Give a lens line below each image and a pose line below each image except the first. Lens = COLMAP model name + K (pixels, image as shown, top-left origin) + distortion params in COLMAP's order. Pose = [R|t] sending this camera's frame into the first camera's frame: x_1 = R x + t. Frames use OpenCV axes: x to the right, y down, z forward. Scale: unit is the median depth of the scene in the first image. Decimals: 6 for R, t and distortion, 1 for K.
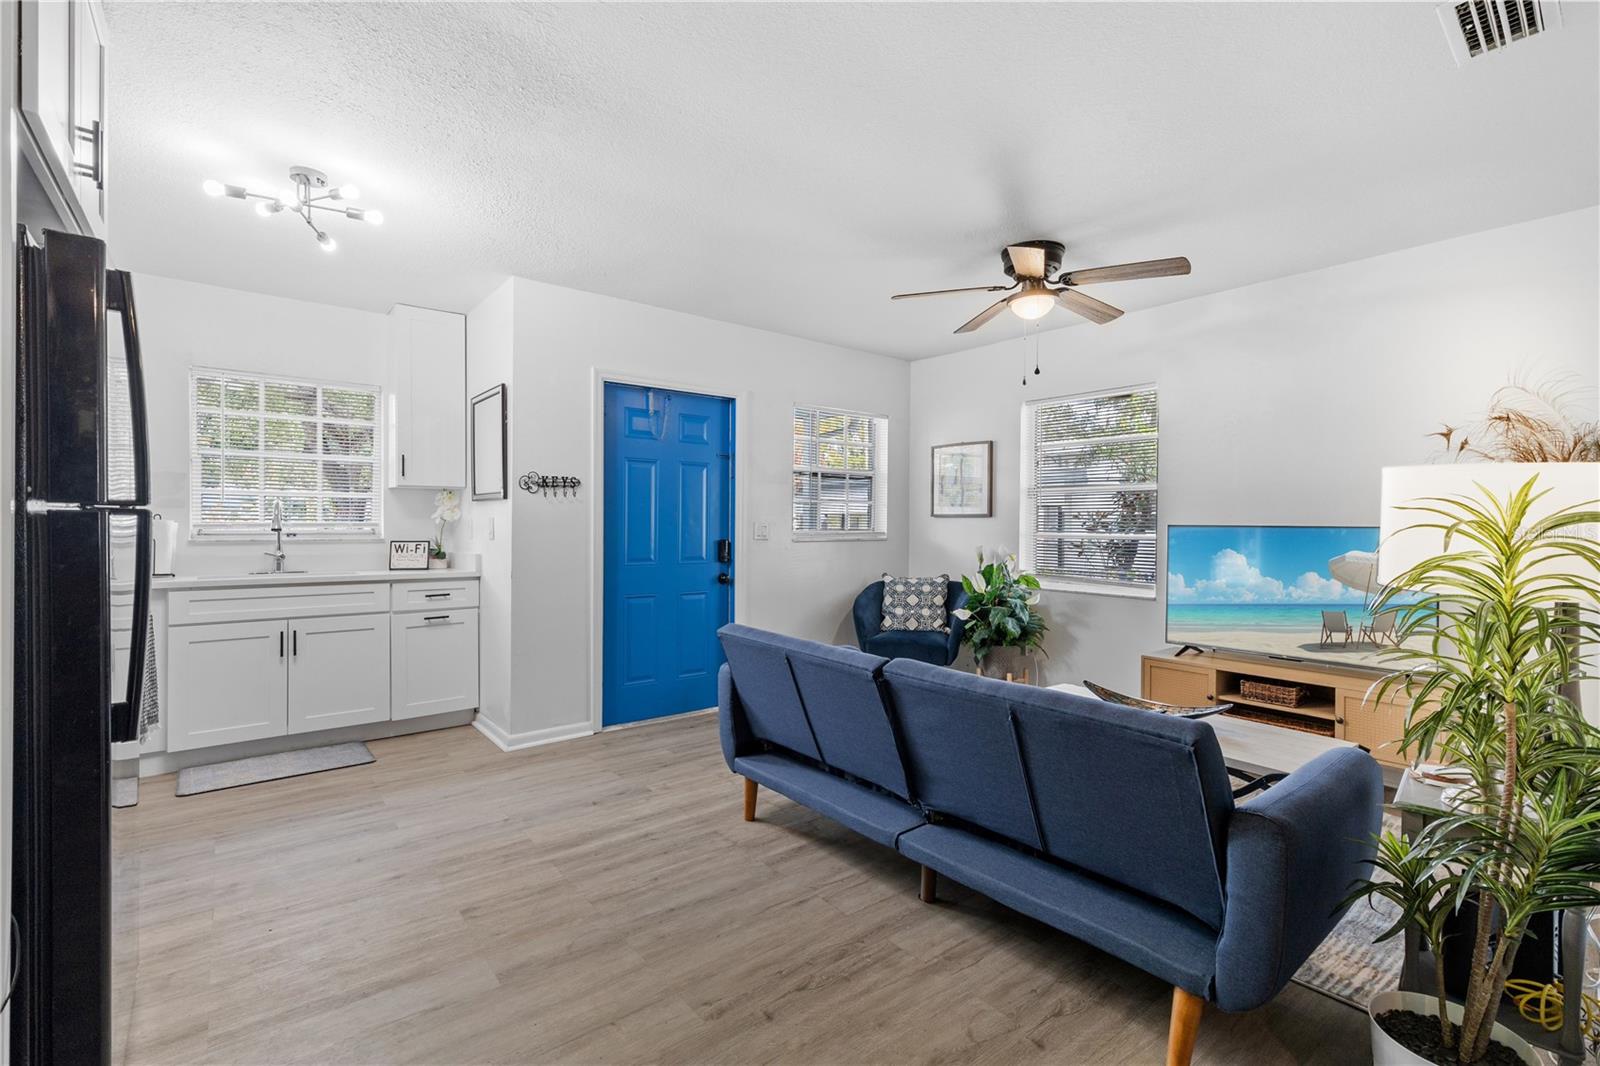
lens RADIAL K [[725.9, 0, 811.7], [0, 725.9, 527.0], [0, 0, 1]] dist [0.003579, -0.000150]
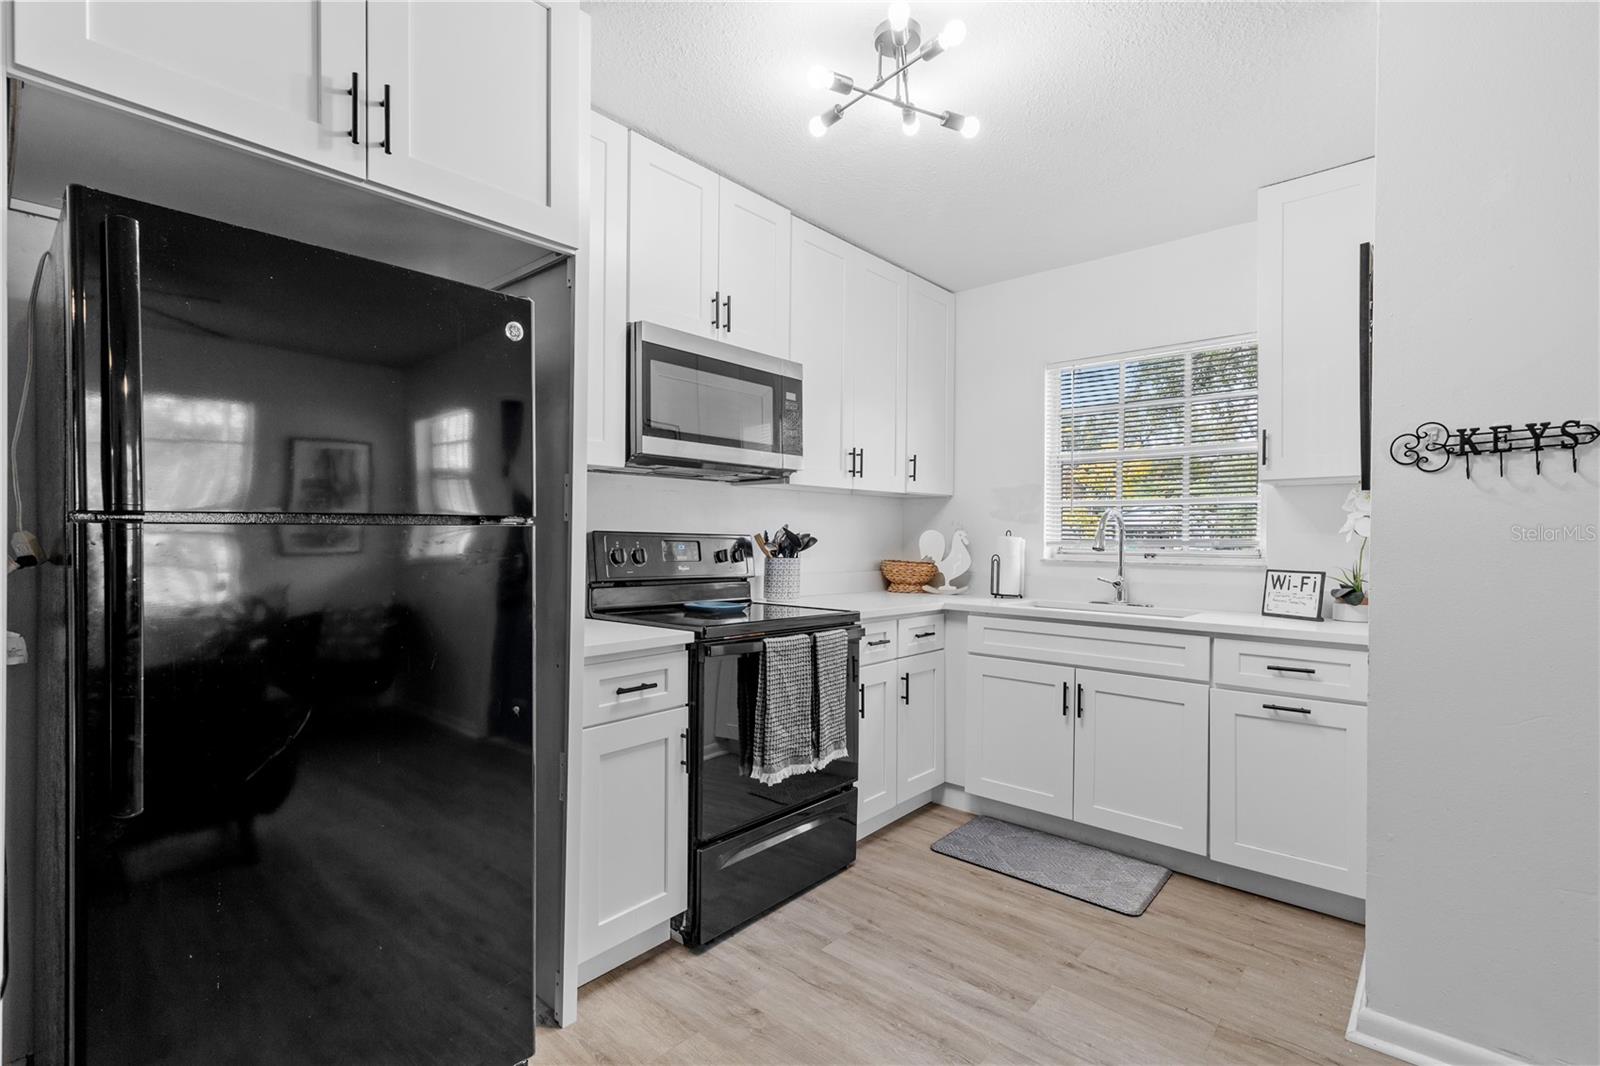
lens RADIAL K [[725.9, 0, 799.4], [0, 725.9, 533.8], [0, 0, 1]] dist [0.003579, -0.000150]
pose [[0.155297, -0.006405, -0.987847, -0.016296], [-0.008790, 0.999930, -0.007865, -0.003372], [0.987829, 0.009905, 0.155230, 0.559982]]
